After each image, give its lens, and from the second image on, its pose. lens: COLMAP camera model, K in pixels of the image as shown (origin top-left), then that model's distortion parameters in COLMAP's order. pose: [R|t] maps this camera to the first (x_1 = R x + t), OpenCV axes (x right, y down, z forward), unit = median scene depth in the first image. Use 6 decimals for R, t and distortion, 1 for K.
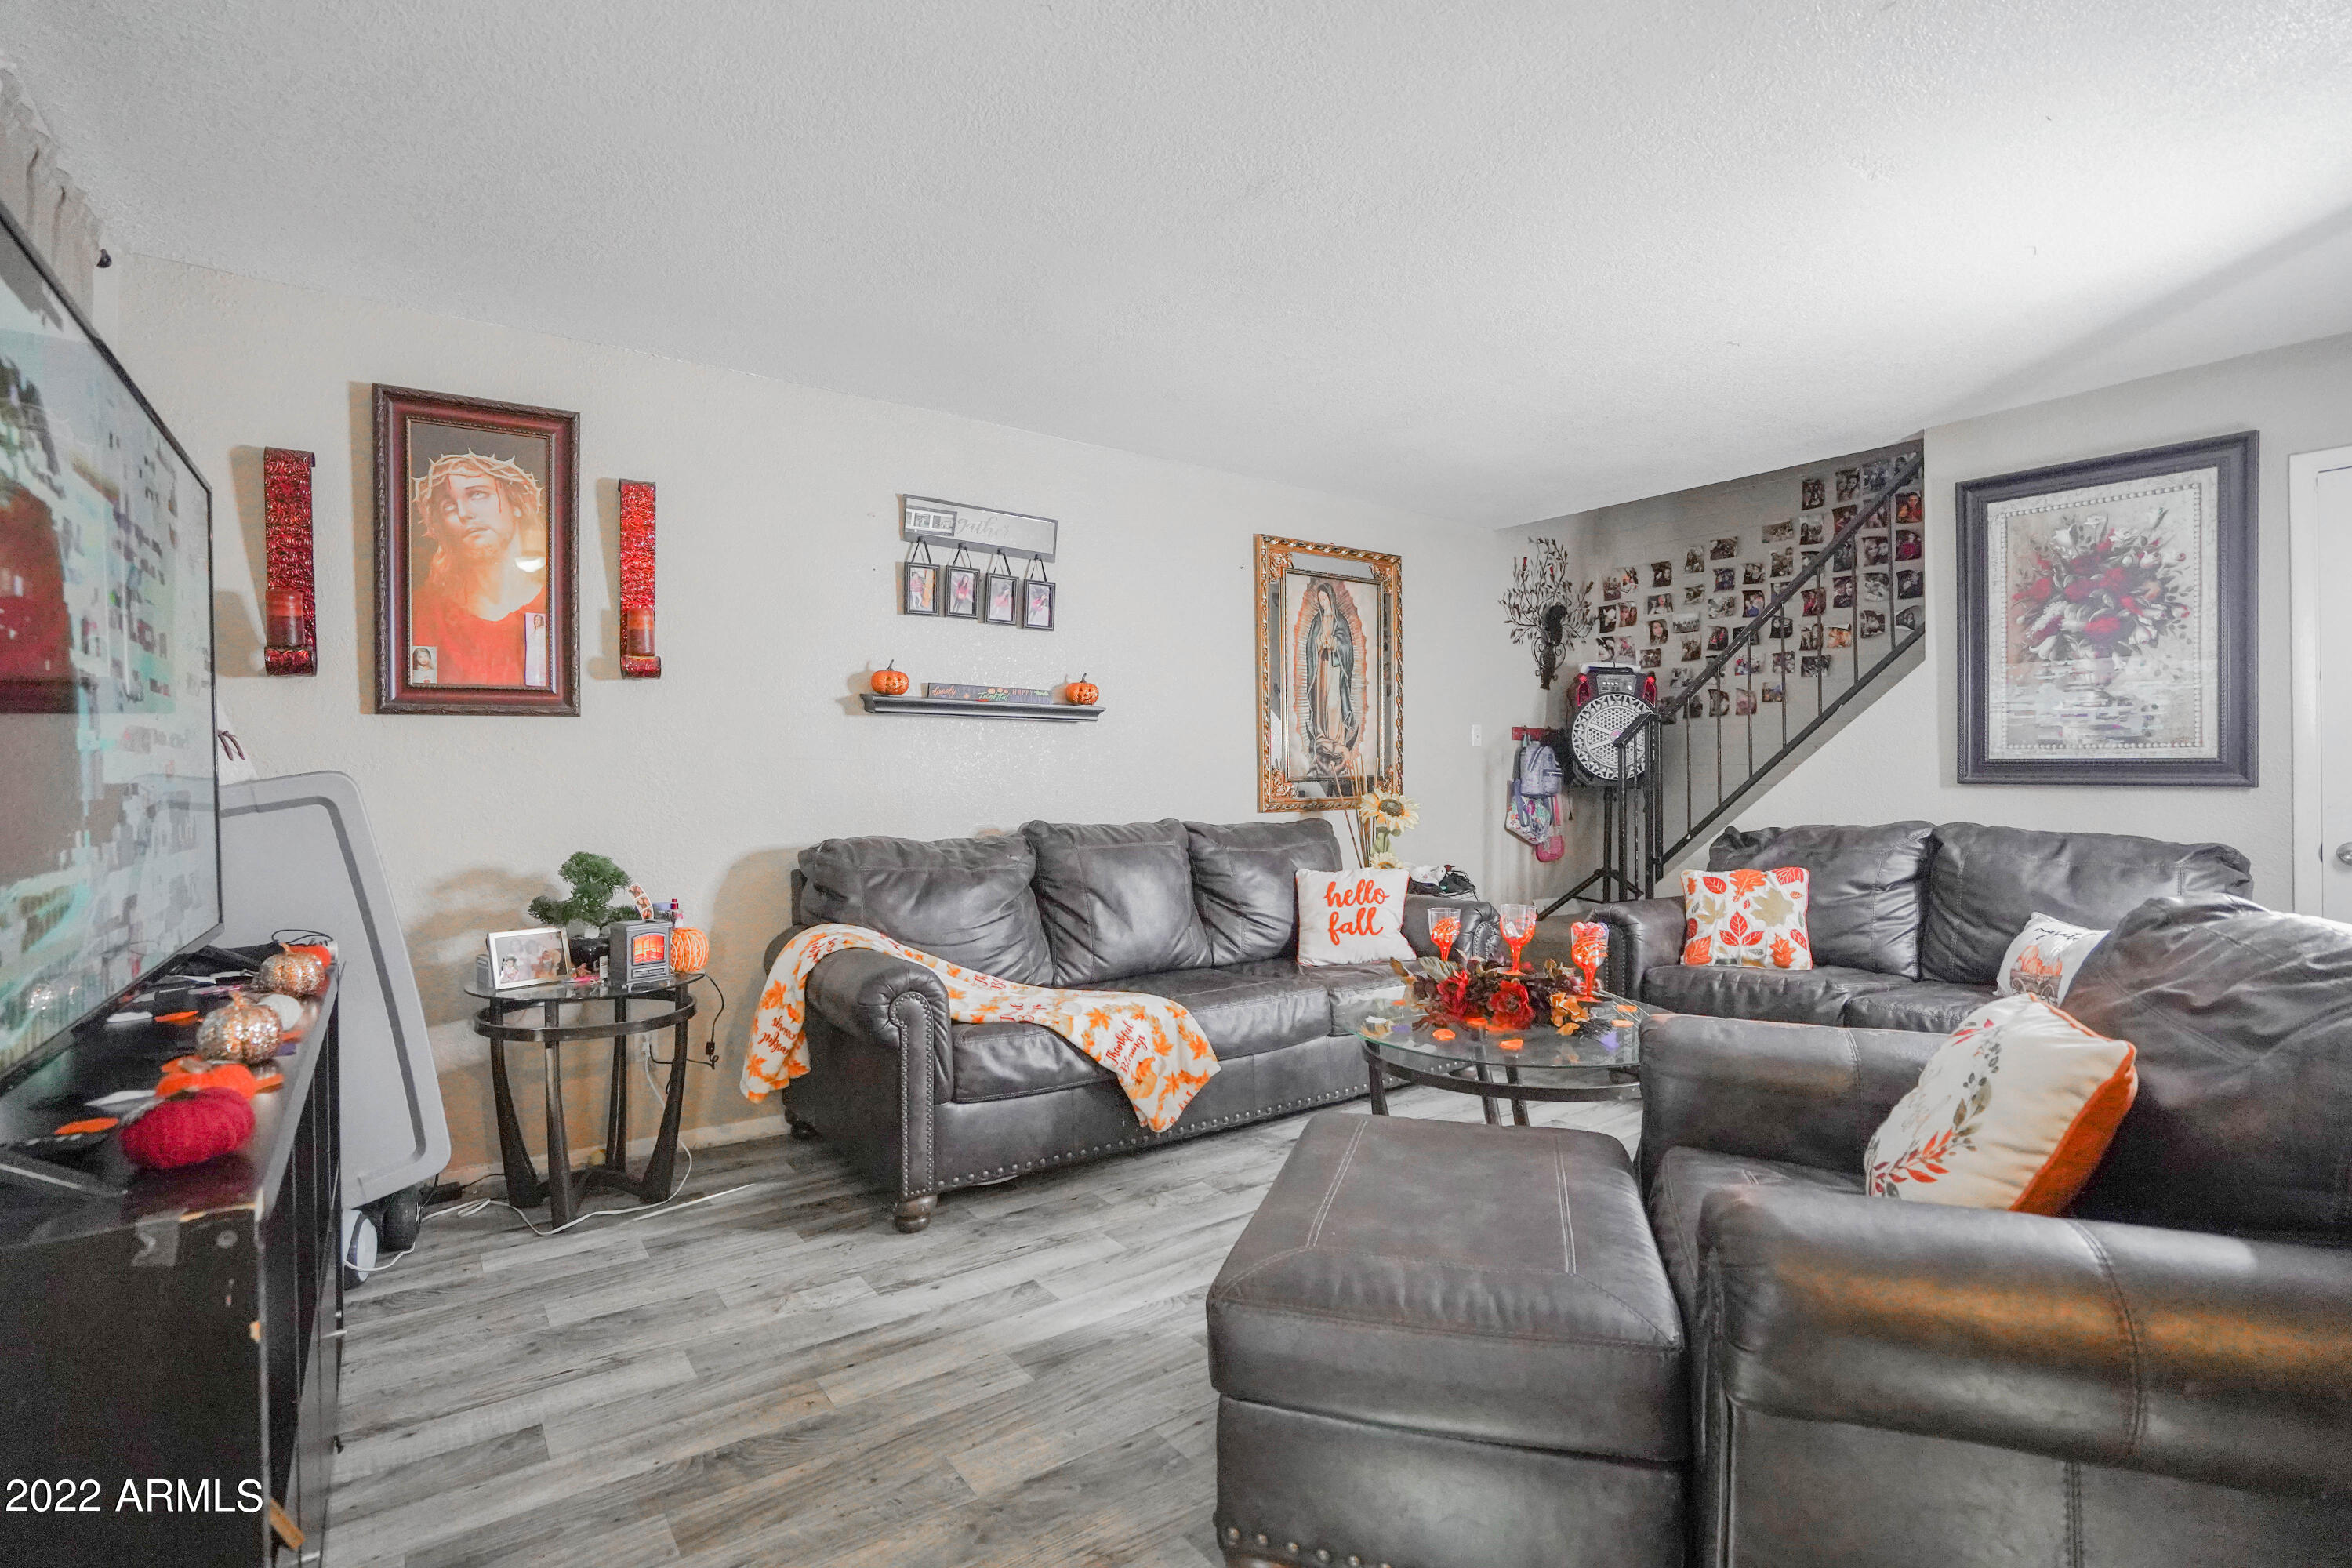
lens RADIAL K [[1087.4, 0, 1146.5], [0, 1087.4, 776.8], [0, 0, 1]] dist [-0.071115, 0.031753]
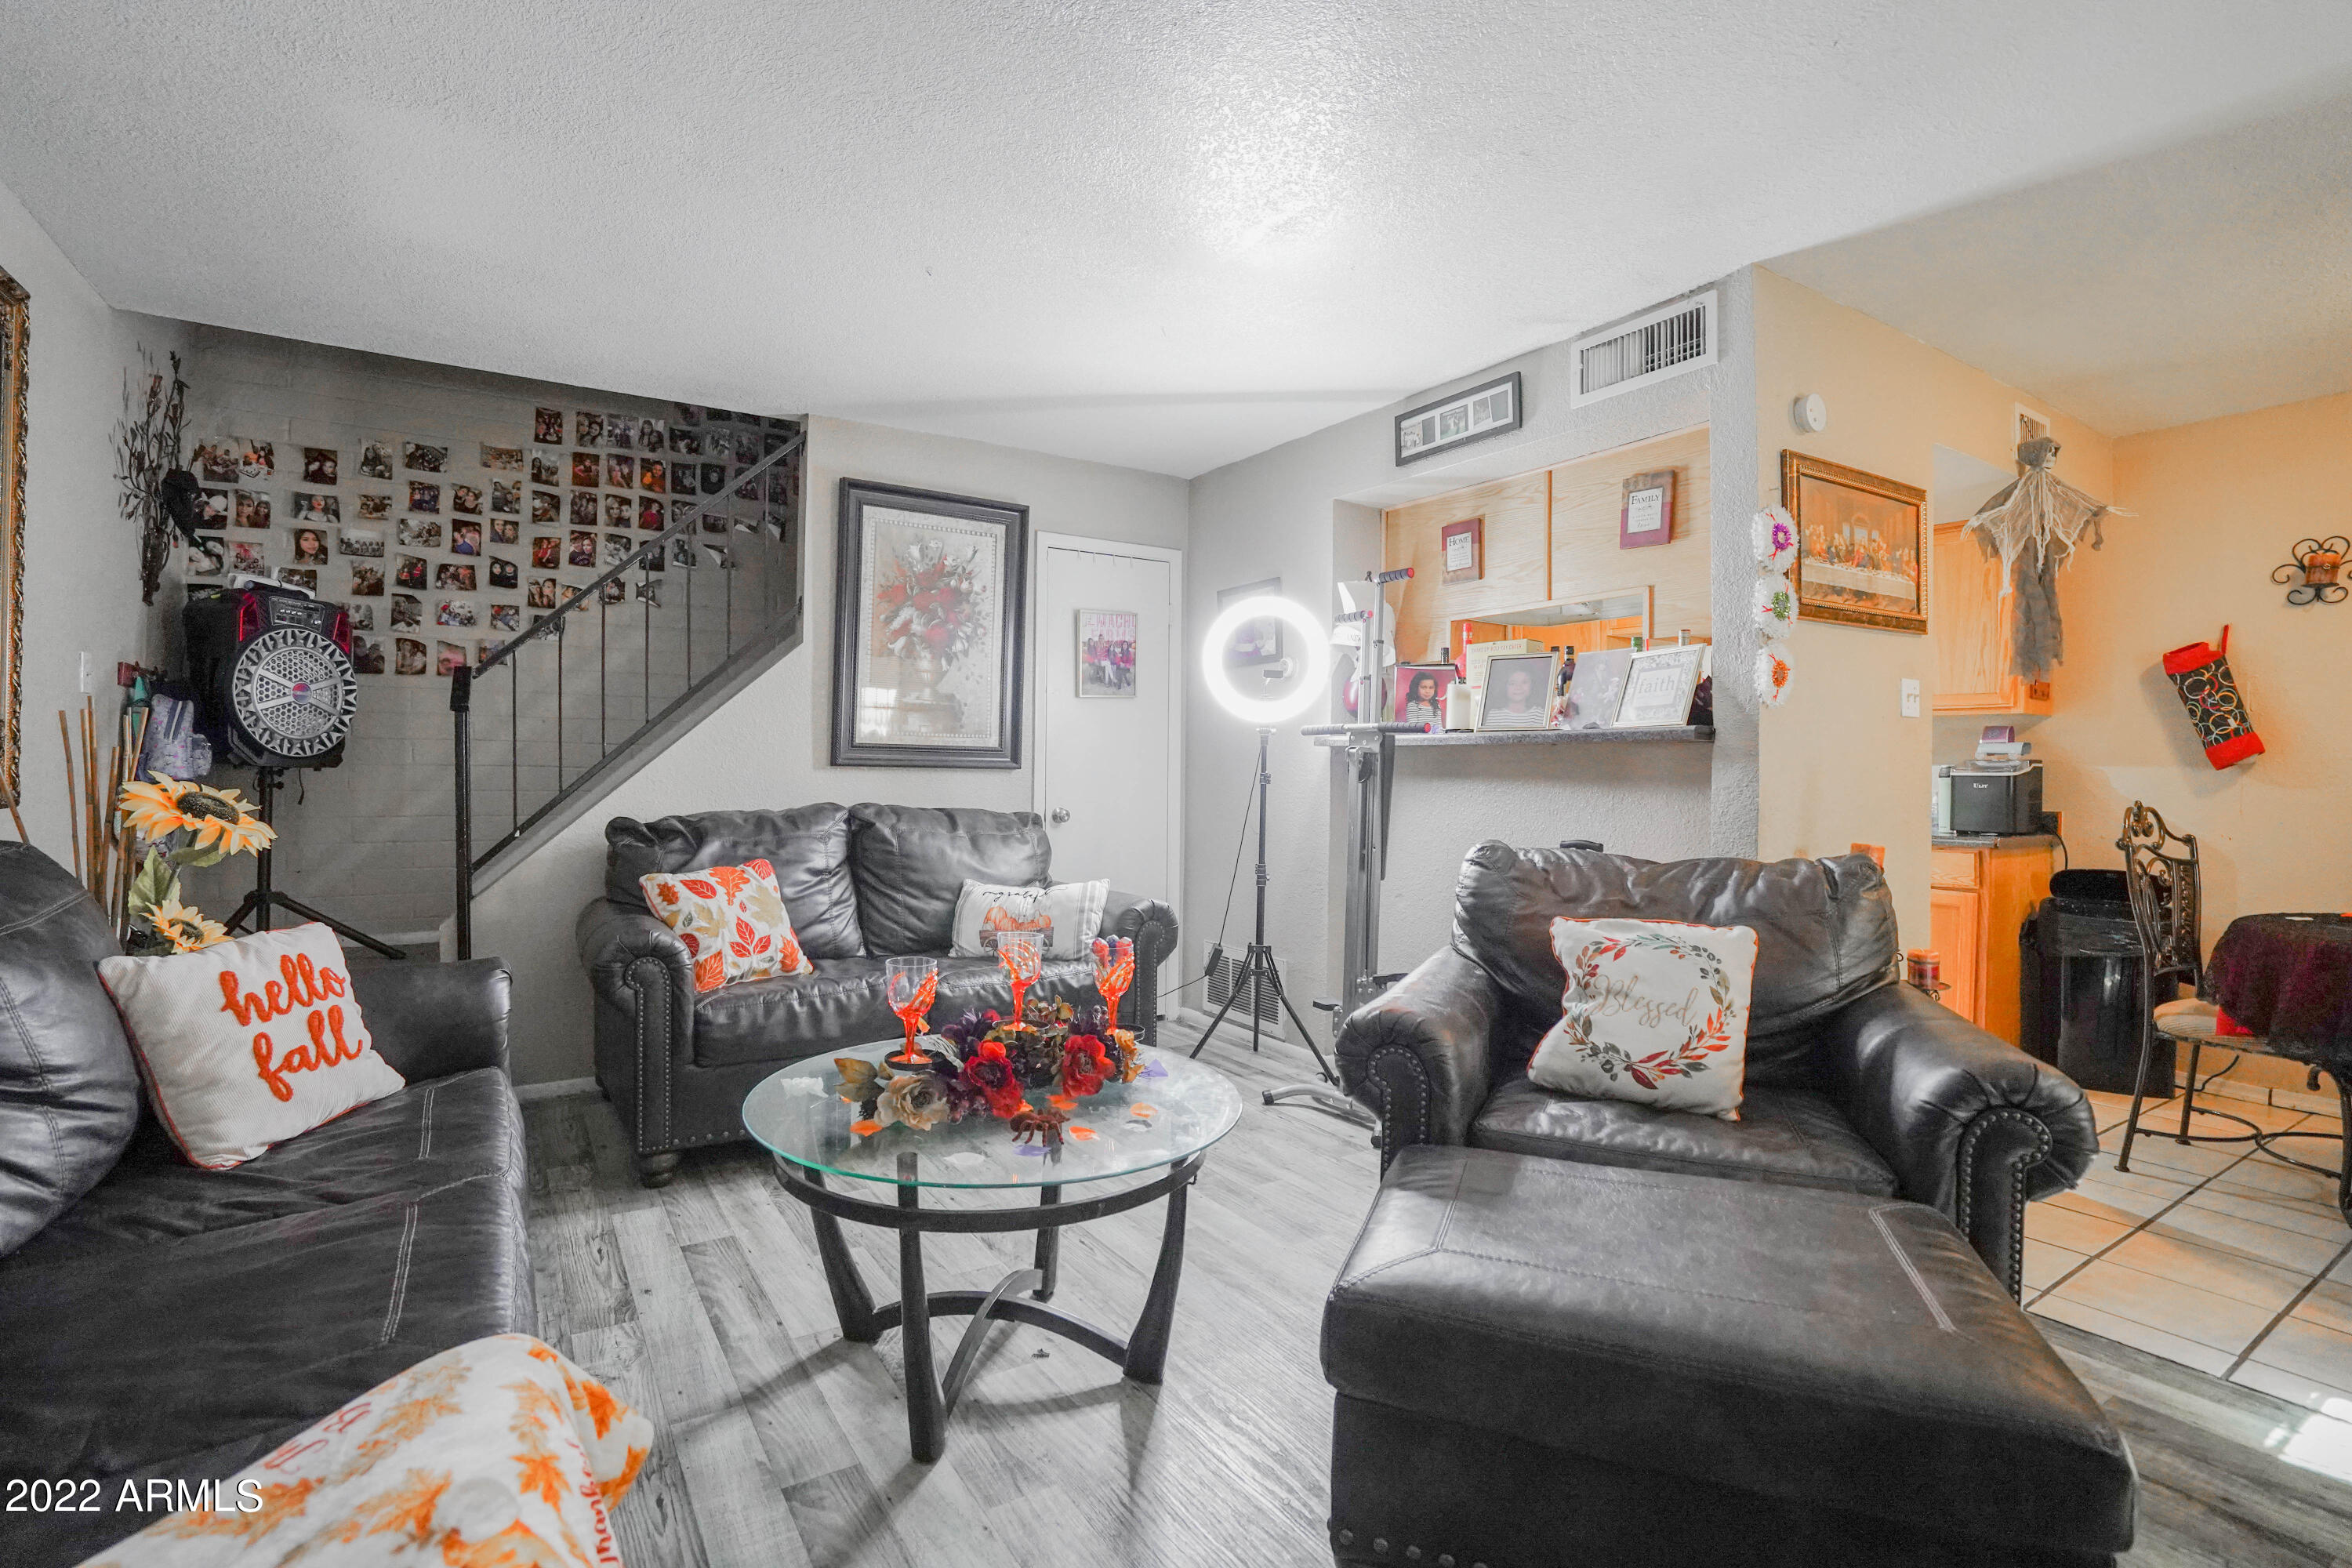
lens RADIAL K [[1087.4, 0, 1146.5], [0, 1087.4, 776.8], [0, 0, 1]] dist [-0.071115, 0.031753]
pose [[0.049501, -0.006326, 0.998754, -0.268508], [-0.011251, 0.999913, 0.006891, 0.006294], [-0.998711, -0.011578, 0.049426, 0.616584]]
